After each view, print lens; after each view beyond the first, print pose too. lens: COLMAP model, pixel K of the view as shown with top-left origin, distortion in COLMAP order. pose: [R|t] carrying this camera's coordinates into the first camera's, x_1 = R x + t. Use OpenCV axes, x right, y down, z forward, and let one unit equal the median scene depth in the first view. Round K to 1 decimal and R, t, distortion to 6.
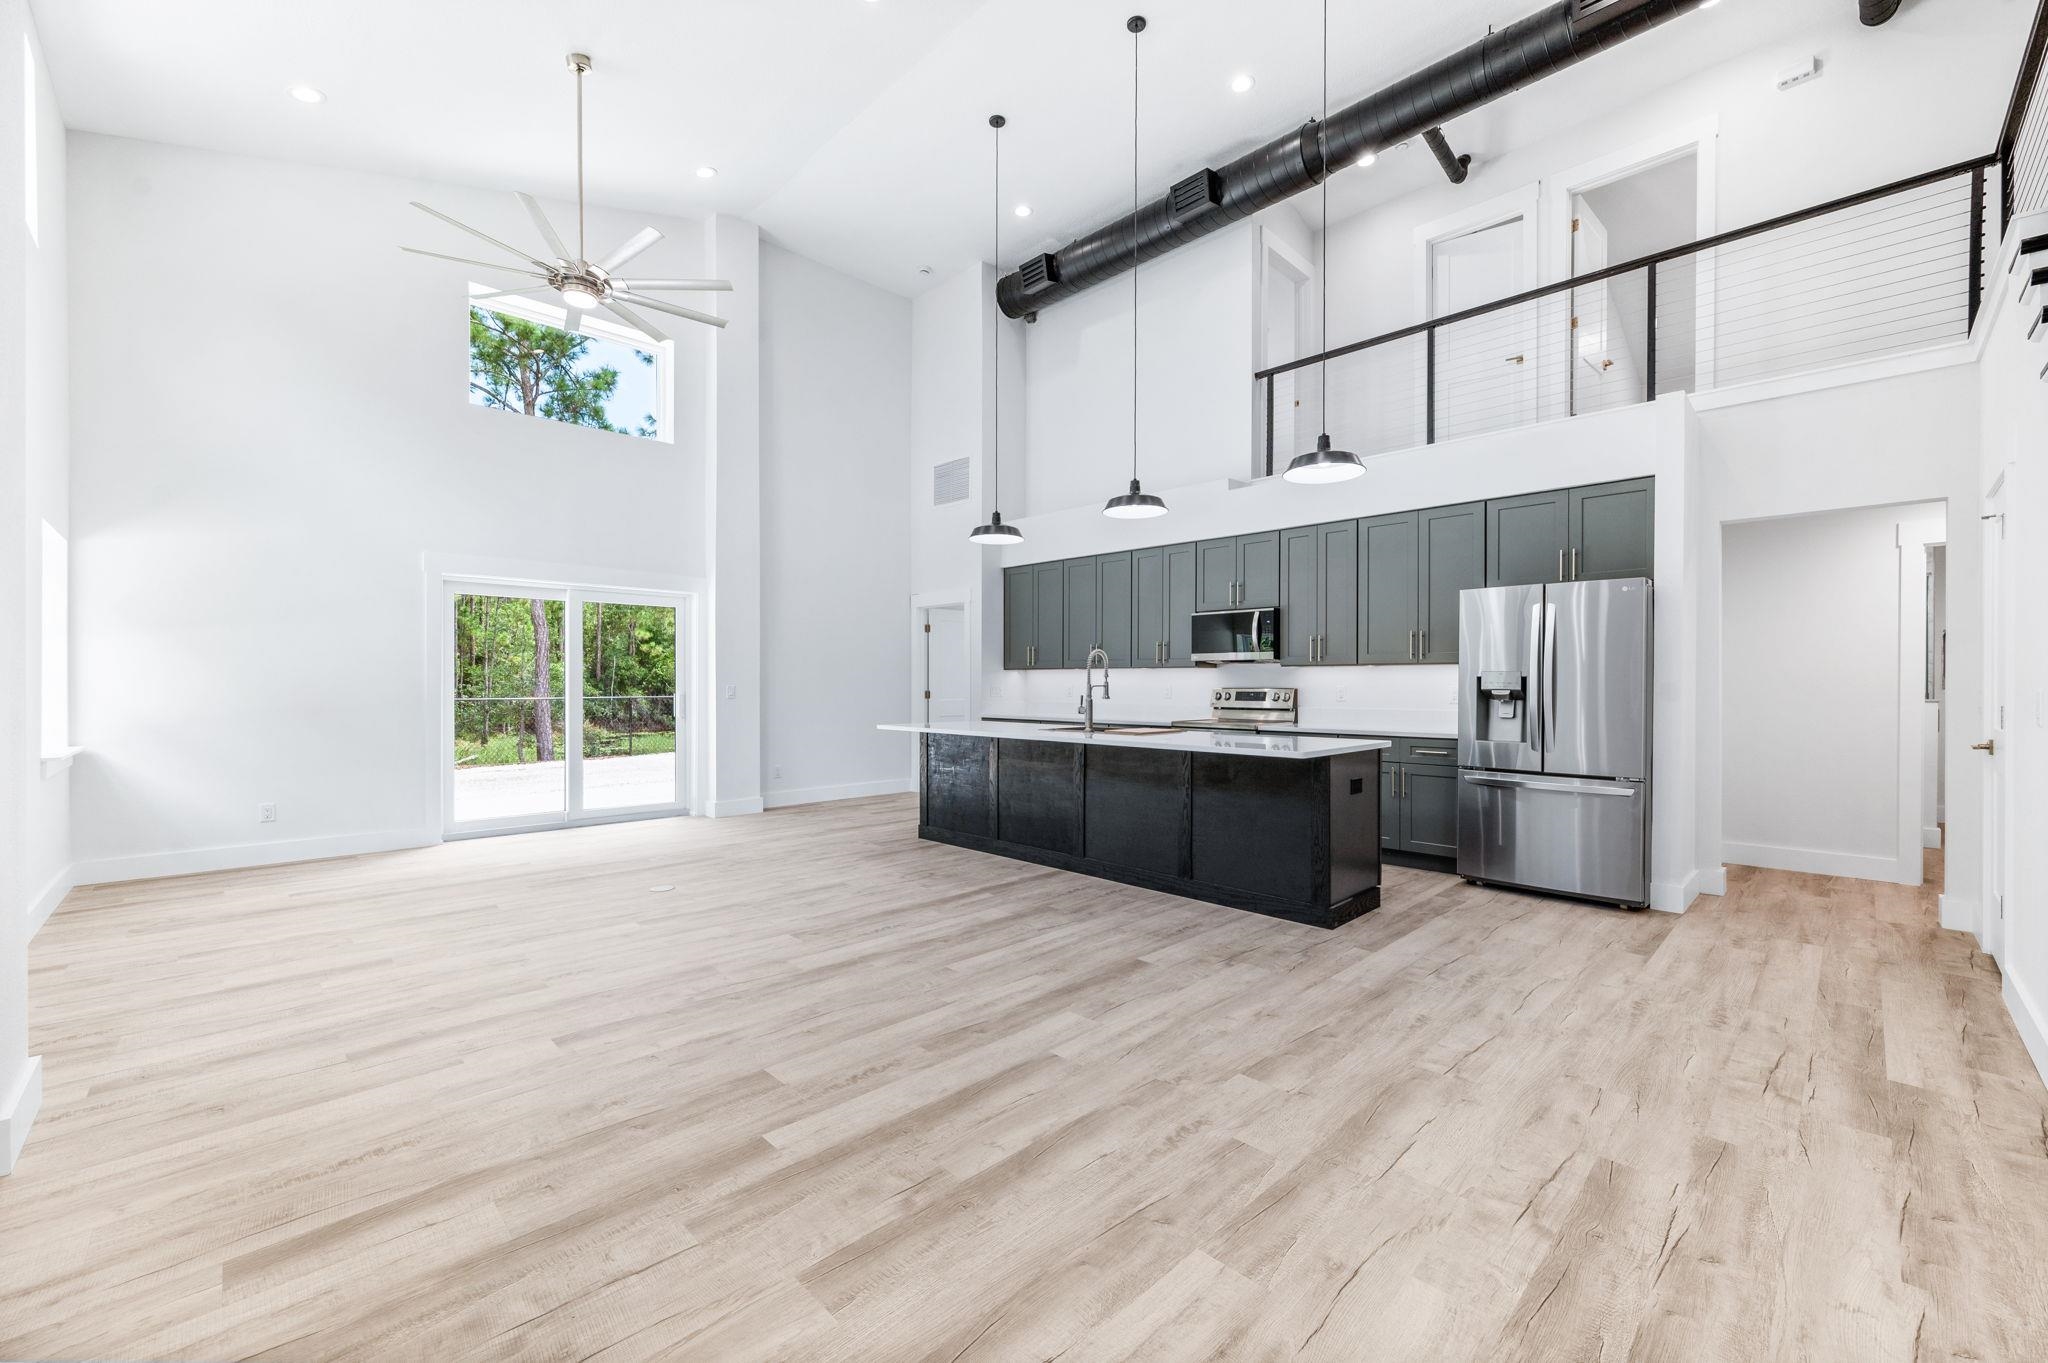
lens RADIAL K [[814.4, 0, 1037.4], [0, 814.4, 686.0], [0, 0, 1]] dist [0.002597, -0.000932]
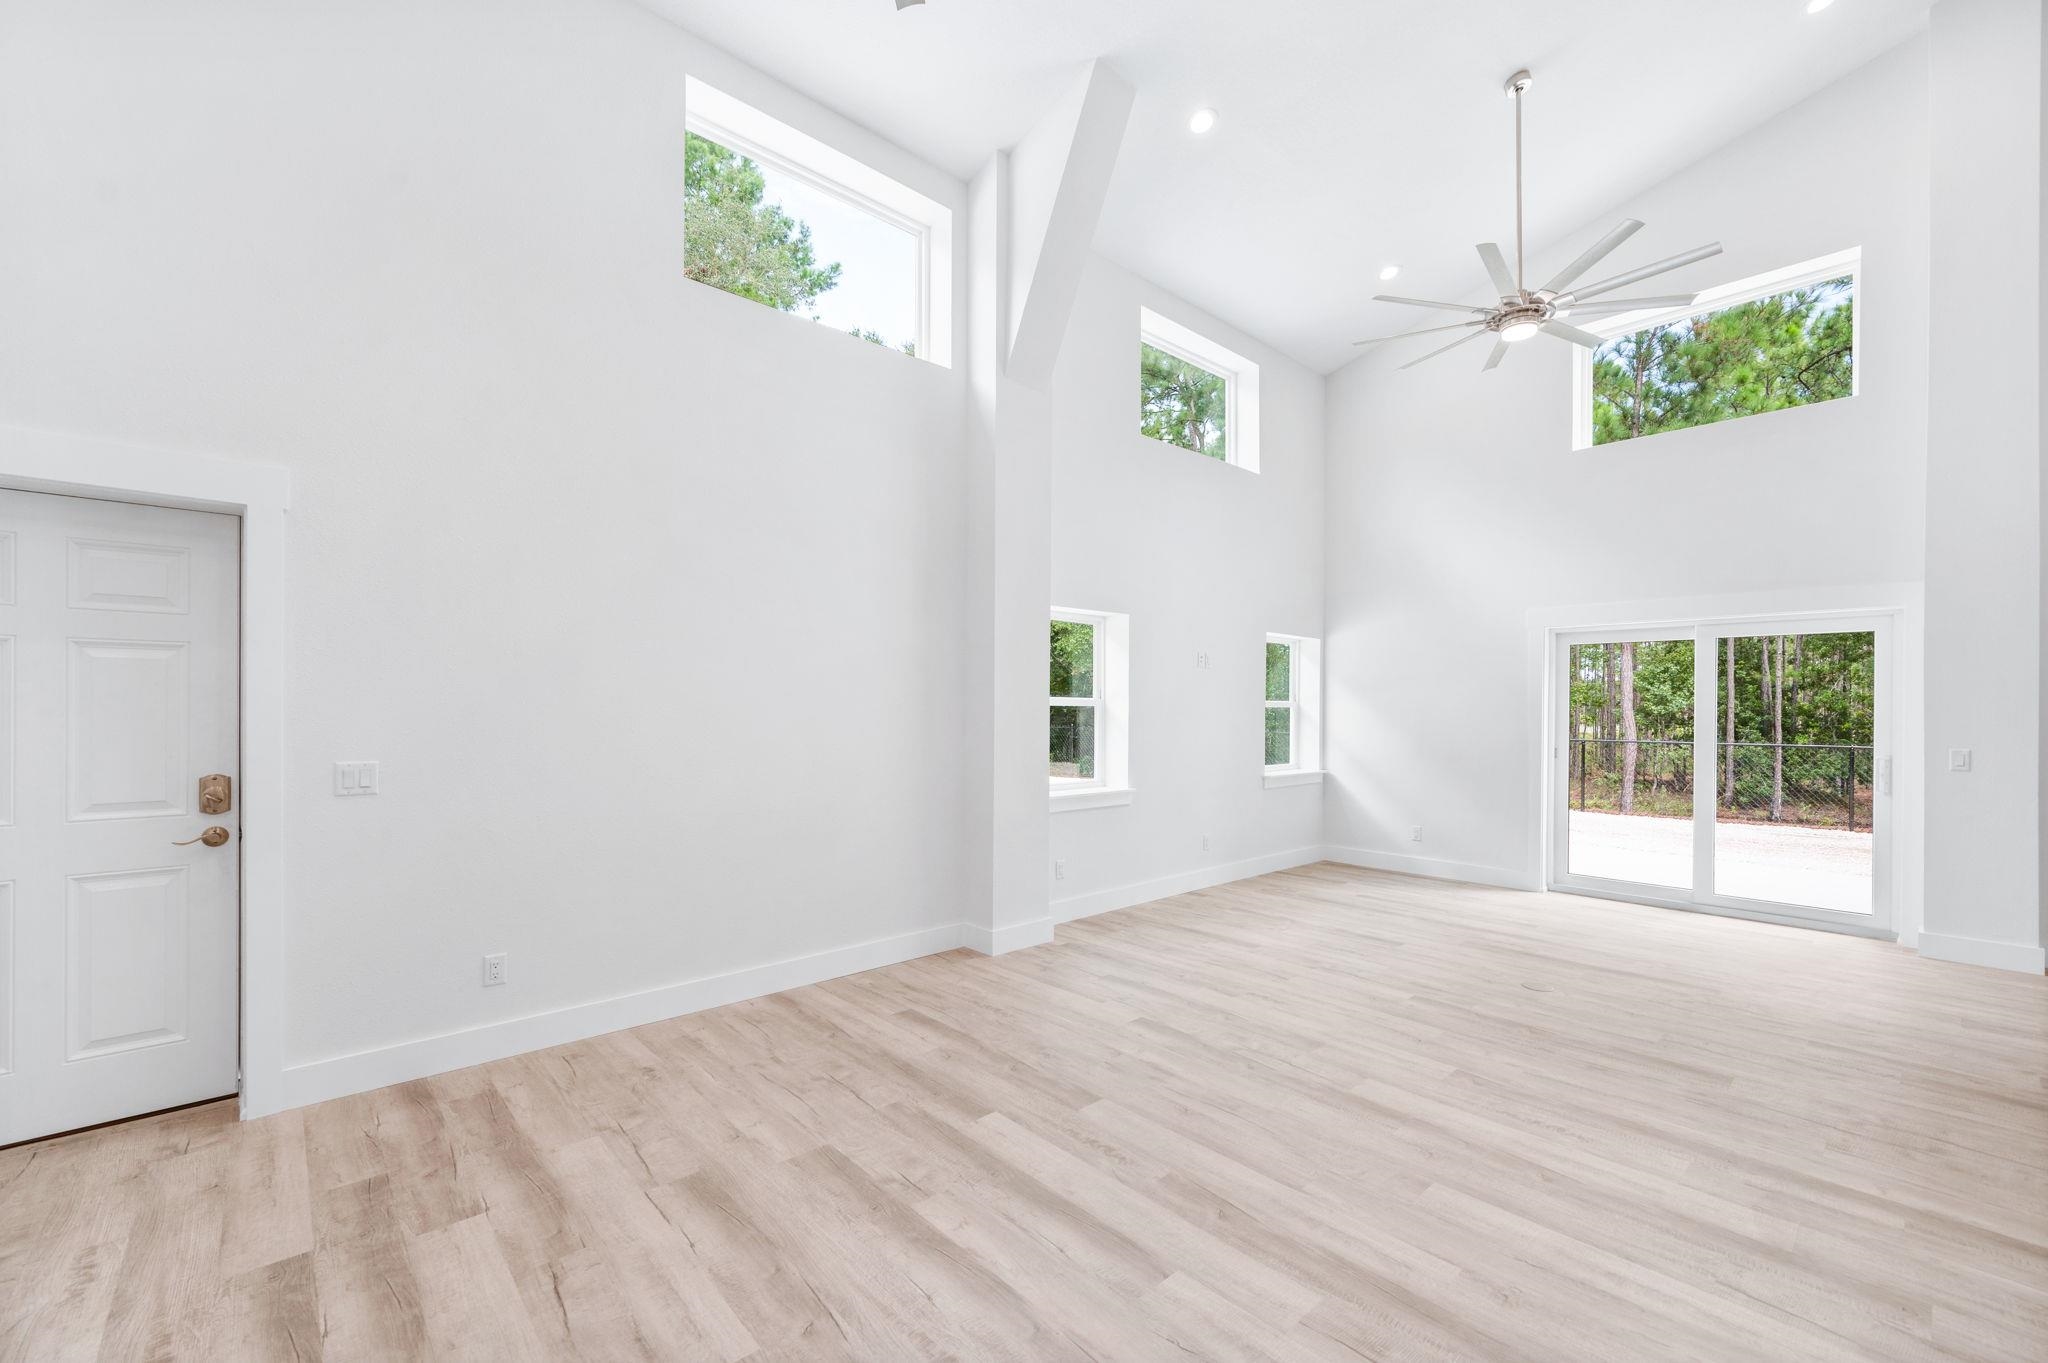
lens RADIAL K [[846.0, 0, 1021.0], [0, 846.0, 691.5], [0, 0, 1]] dist [-0.003593, 0.001754]
pose [[-0.053546, -0.021462, -0.998335, 0.439479], [-0.010148, 0.999729, -0.020947, -0.033947], [0.998514, 0.009009, -0.053749, 0.489617]]
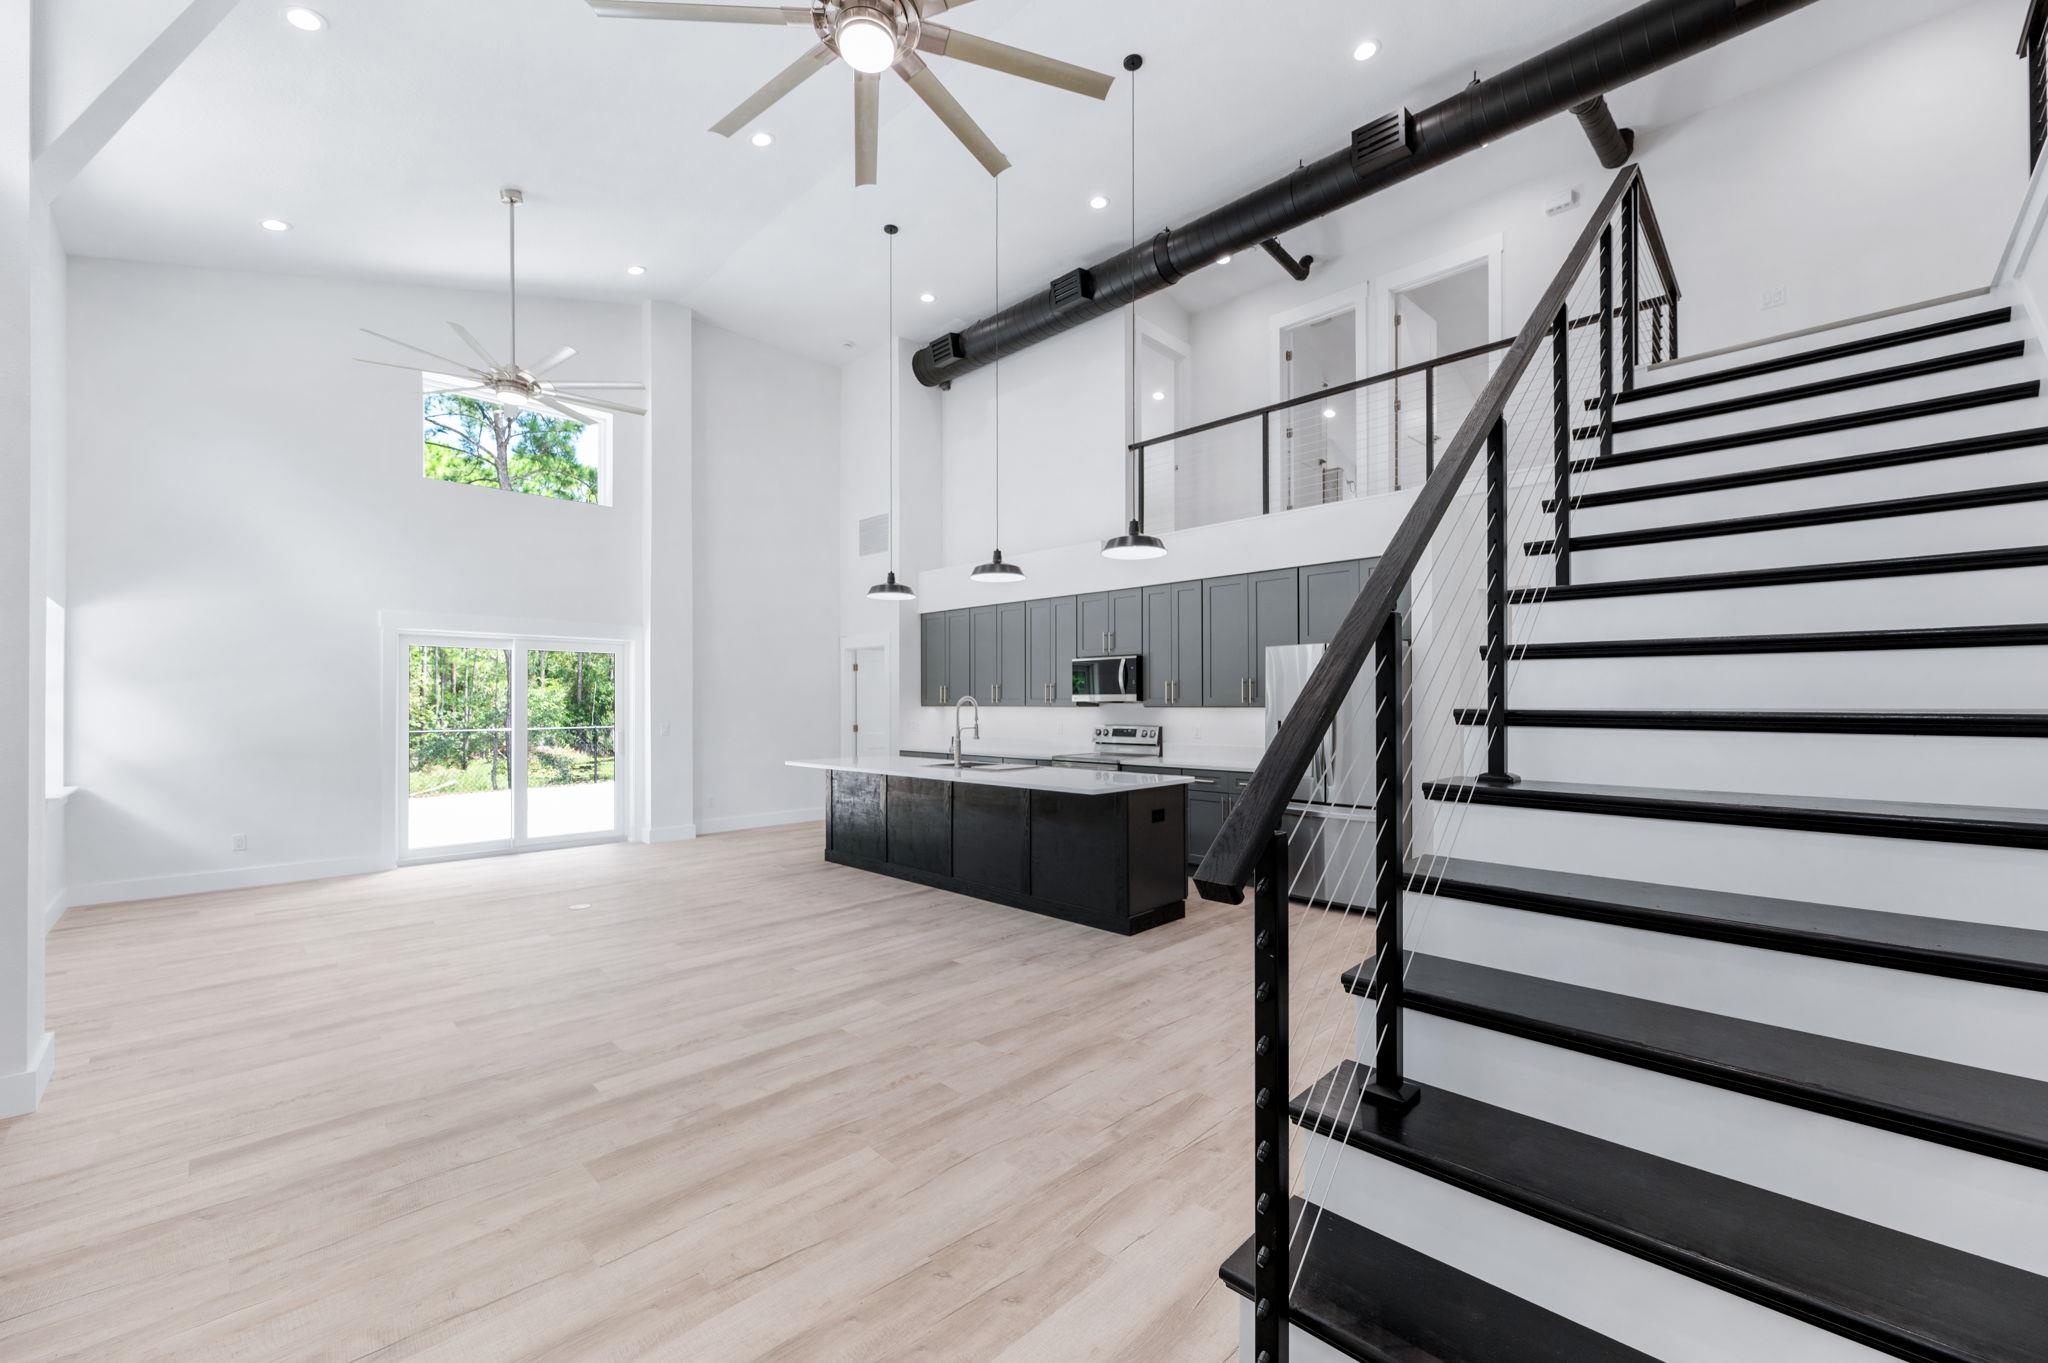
lens RADIAL K [[814.4, 0, 1035.9], [0, 814.4, 698.4], [0, 0, 1]] dist [0.002597, -0.000932]
pose [[0.999948, -0.003693, 0.009544, 0.173378], [0.003782, 0.999950, -0.009275, -0.033595], [-0.009509, 0.009311, 0.999911, -0.165321]]
